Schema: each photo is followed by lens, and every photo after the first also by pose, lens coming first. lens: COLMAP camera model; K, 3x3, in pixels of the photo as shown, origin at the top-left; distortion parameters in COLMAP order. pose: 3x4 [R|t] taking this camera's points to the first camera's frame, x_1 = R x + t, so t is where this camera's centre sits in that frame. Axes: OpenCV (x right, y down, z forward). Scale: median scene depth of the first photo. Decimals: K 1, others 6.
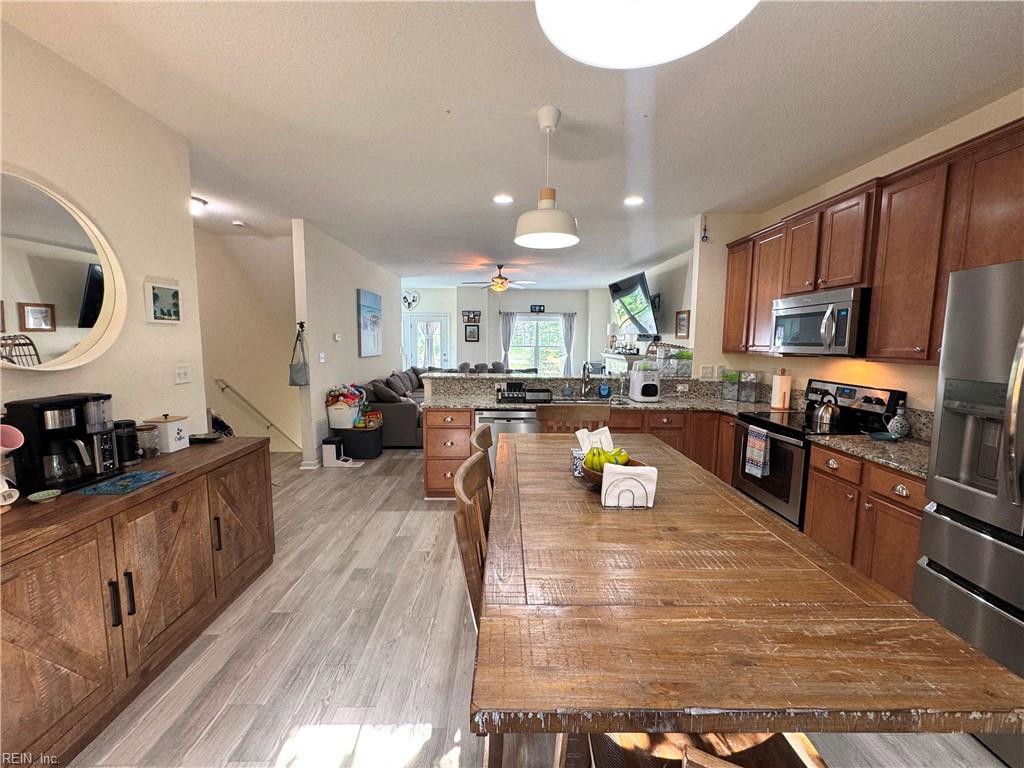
lens RADIAL K [[408.7, 0, 512.1], [0, 408.7, 382.5], [0, 0, 1]] dist [-0.003194, 0.000620]
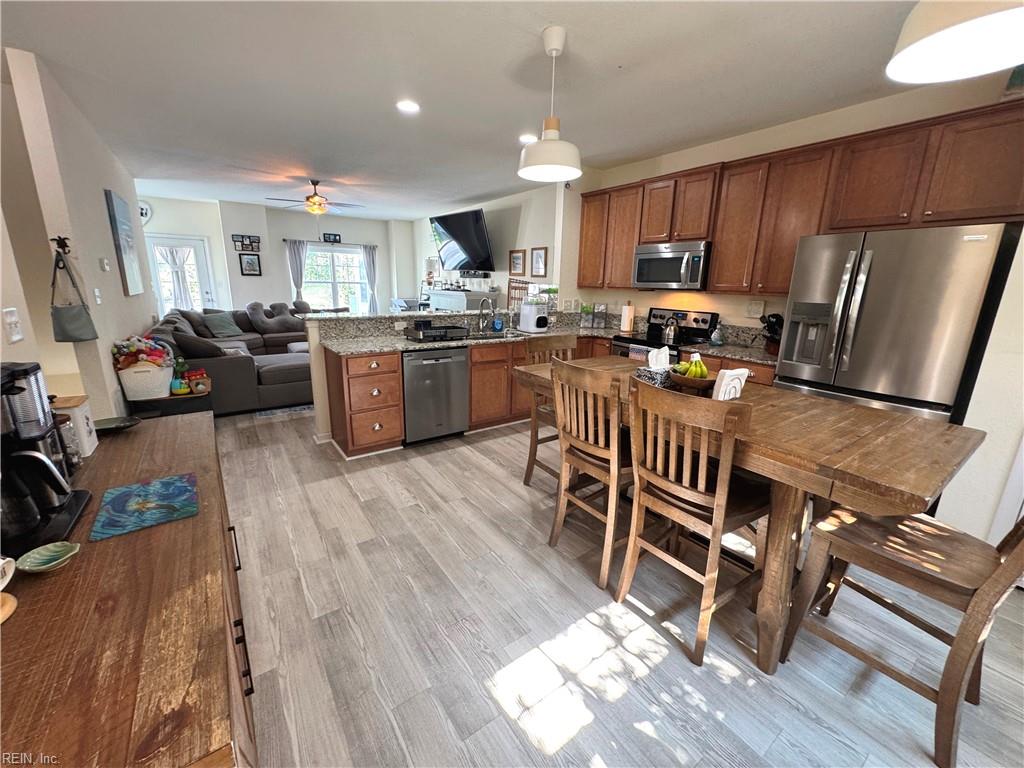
lens RADIAL K [[408.1, 0, 511.0], [0, 408.1, 382.2], [0, 0, 1]] dist [-0.000107, 0.000174]
pose [[0.824613, -0.126315, 0.551414, -0.379158], [0.043525, 0.986029, 0.160785, -0.002500], [-0.564020, -0.108585, 0.818591, 0.104010]]
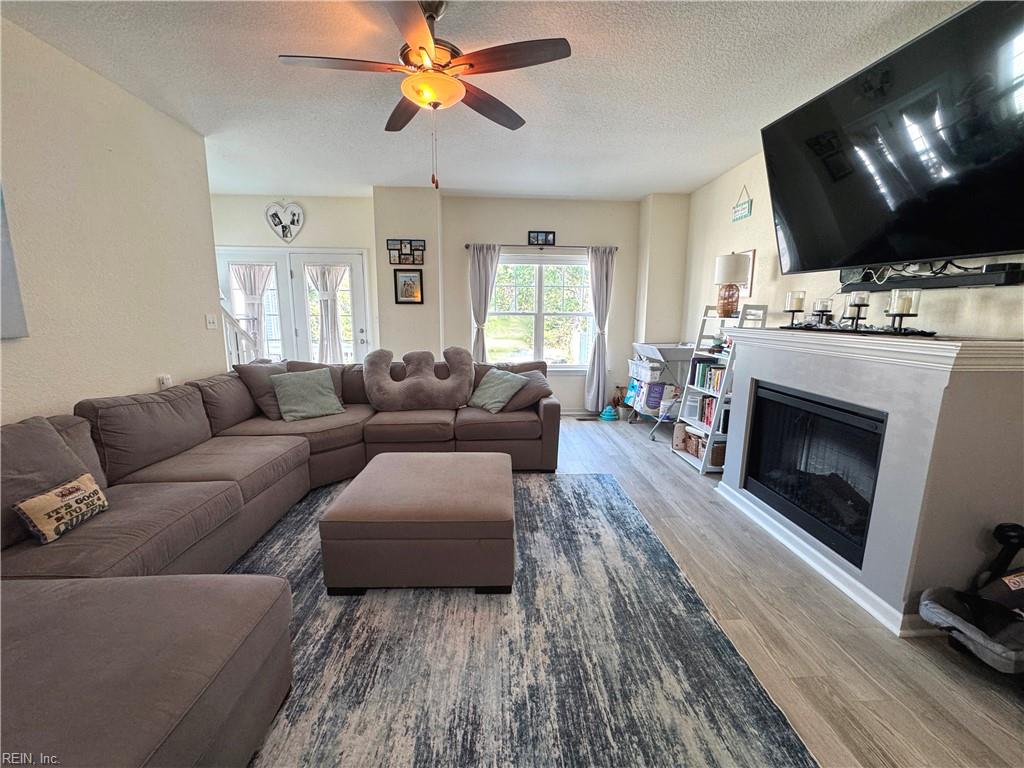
lens RADIAL K [[408.7, 0, 512.1], [0, 408.7, 382.5], [0, 0, 1]] dist [-0.003194, 0.000620]
pose [[0.999499, -0.006365, 0.031014, 0.024580], [0.004292, 0.997778, 0.066483, -0.098954], [-0.031368, -0.066317, 0.997305, 1.298836]]
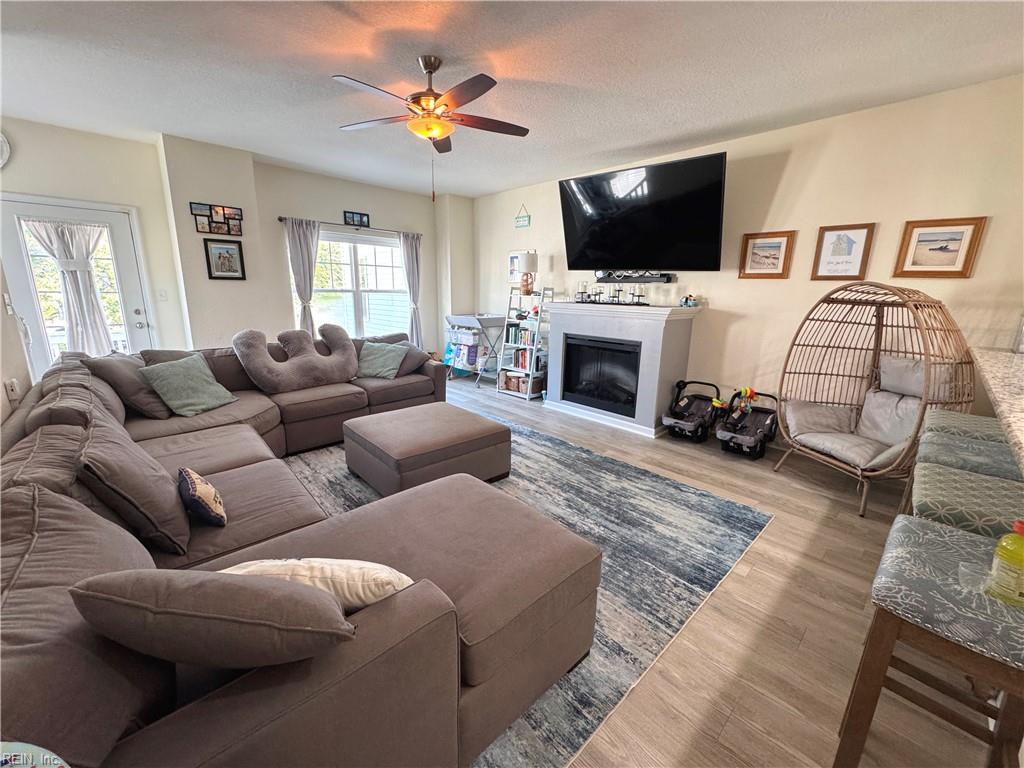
lens RADIAL K [[408.7, 0, 512.1], [0, 408.7, 382.5], [0, 0, 1]] dist [-0.003194, 0.000620]
pose [[0.734398, -0.145557, 0.662928, -0.467271], [0.058491, 0.986672, 0.151843, -0.104287], [-0.676194, -0.072738, 0.733124, 1.212299]]
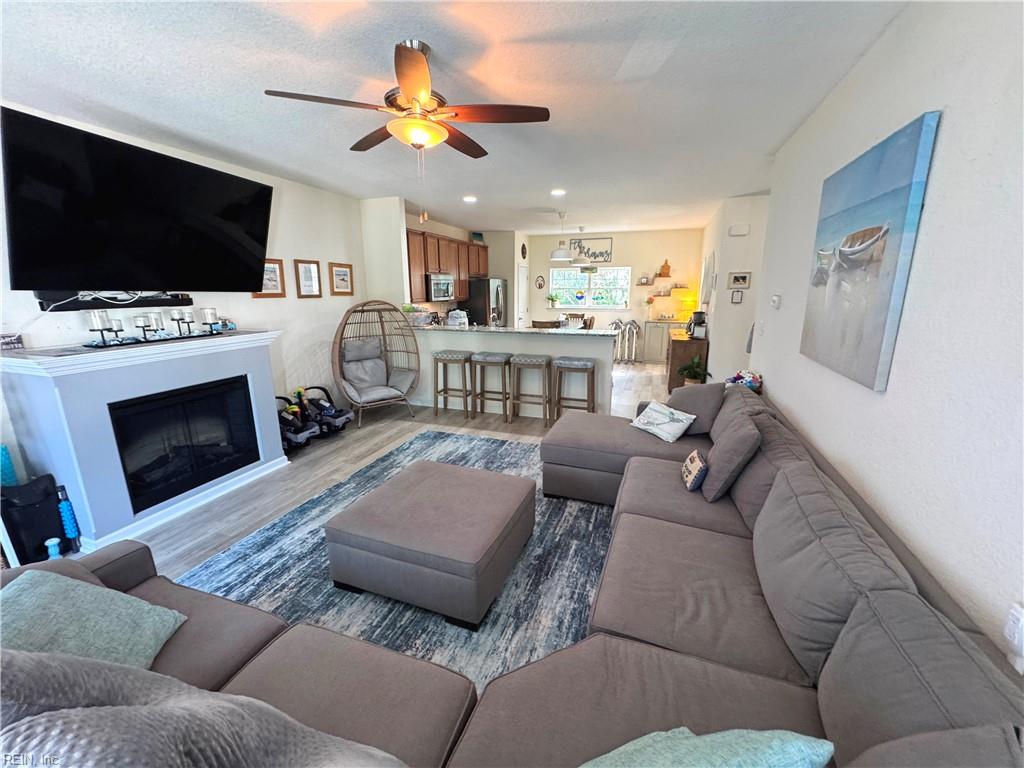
lens RADIAL K [[408.7, 0, 512.1], [0, 408.7, 382.5], [0, 0, 1]] dist [-0.003194, 0.000620]
pose [[-0.937043, -0.084769, 0.338769, -0.378393], [0.031717, 0.945422, 0.324302, -0.286547], [-0.347770, 0.314630, -0.883212, 2.364451]]
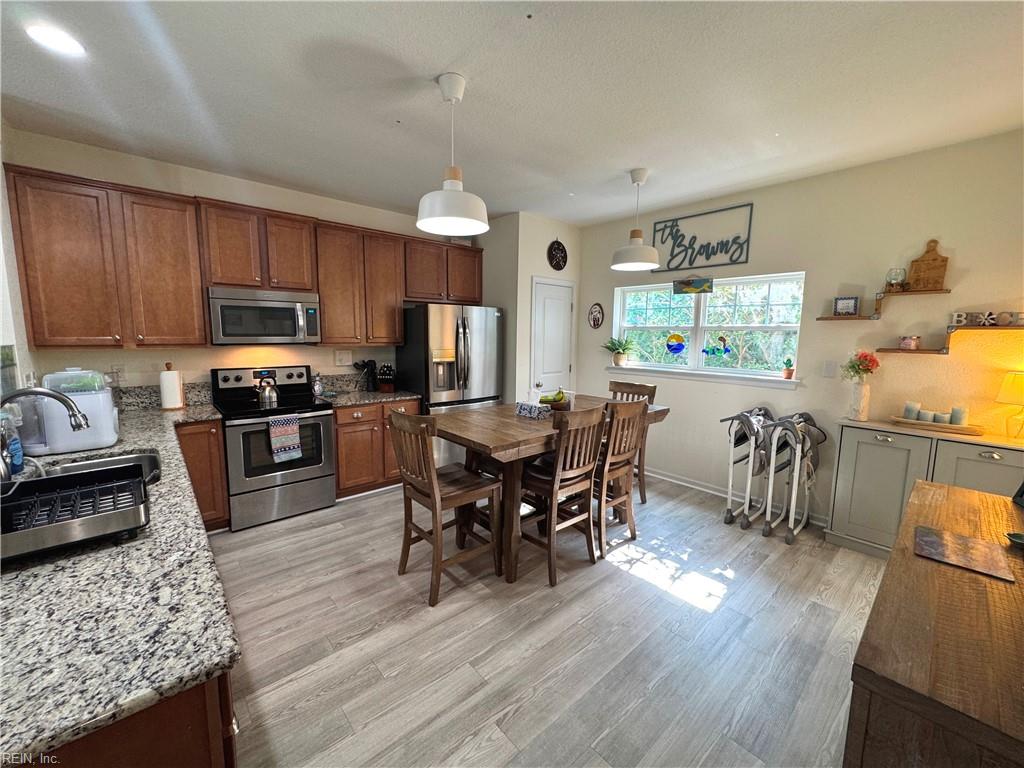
lens RADIAL K [[408.7, 0, 512.1], [0, 408.7, 382.5], [0, 0, 1]] dist [-0.003194, 0.000620]
pose [[-0.652785, -0.108256, 0.749769, -0.435916], [0.060182, 0.979197, 0.193780, -0.108711], [-0.755149, 0.171619, -0.632690, 0.938782]]
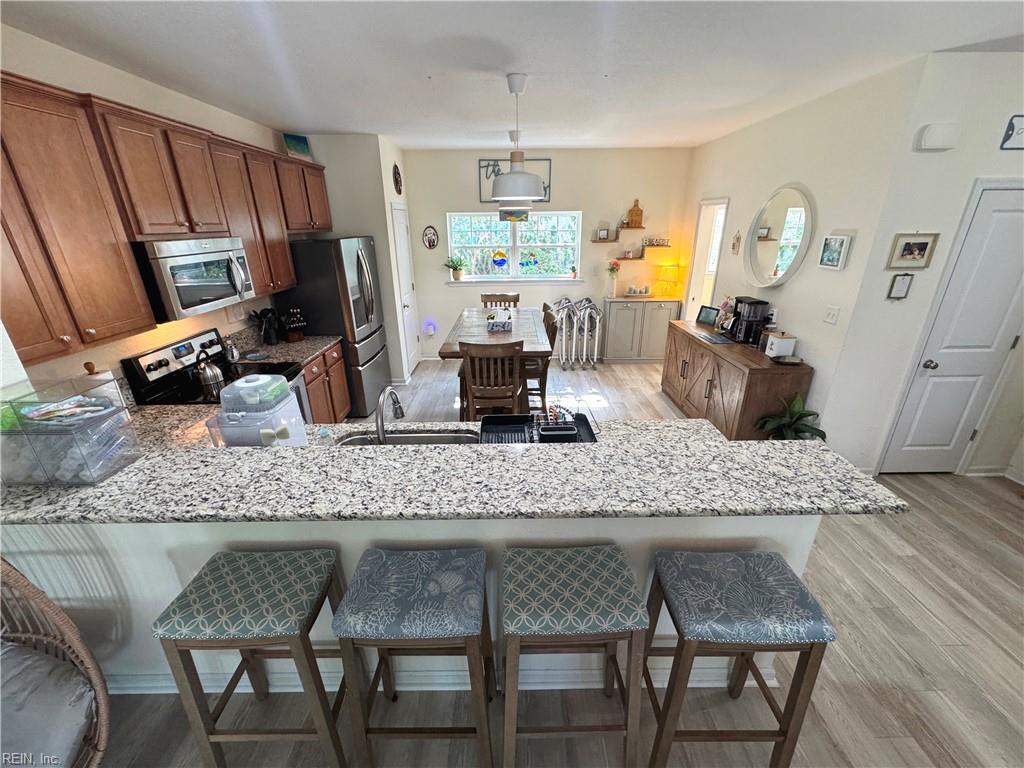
lens RADIAL K [[408.7, 0, 512.1], [0, 408.7, 382.5], [0, 0, 1]] dist [-0.003194, 0.000620]
pose [[-0.999947, -0.002515, 0.009971, 0.052679], [0.002341, 0.888486, 0.458897, -0.255729], [-0.010013, 0.458896, -0.888433, 1.423144]]
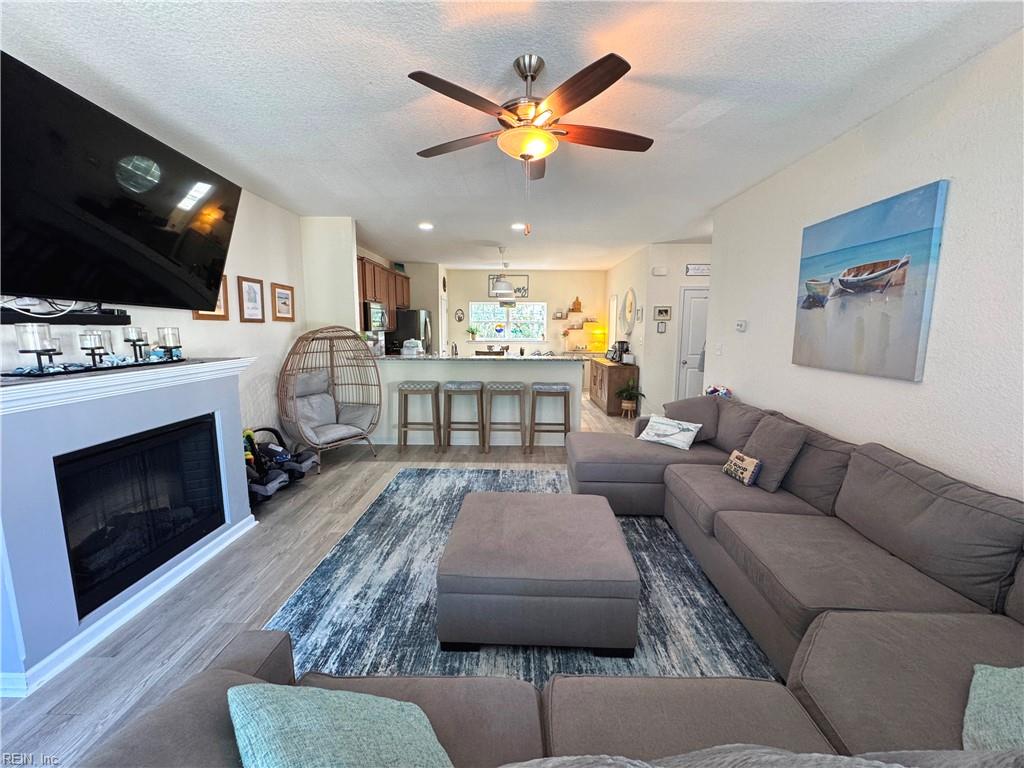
lens RADIAL K [[408.7, 0, 512.1], [0, 408.7, 382.5], [0, 0, 1]] dist [-0.003194, 0.000620]
pose [[-0.999234, -0.019278, 0.034064, -0.057270], [-0.010575, 0.970899, 0.239257, -0.253523], [-0.037686, 0.238714, -0.970358, 2.420164]]
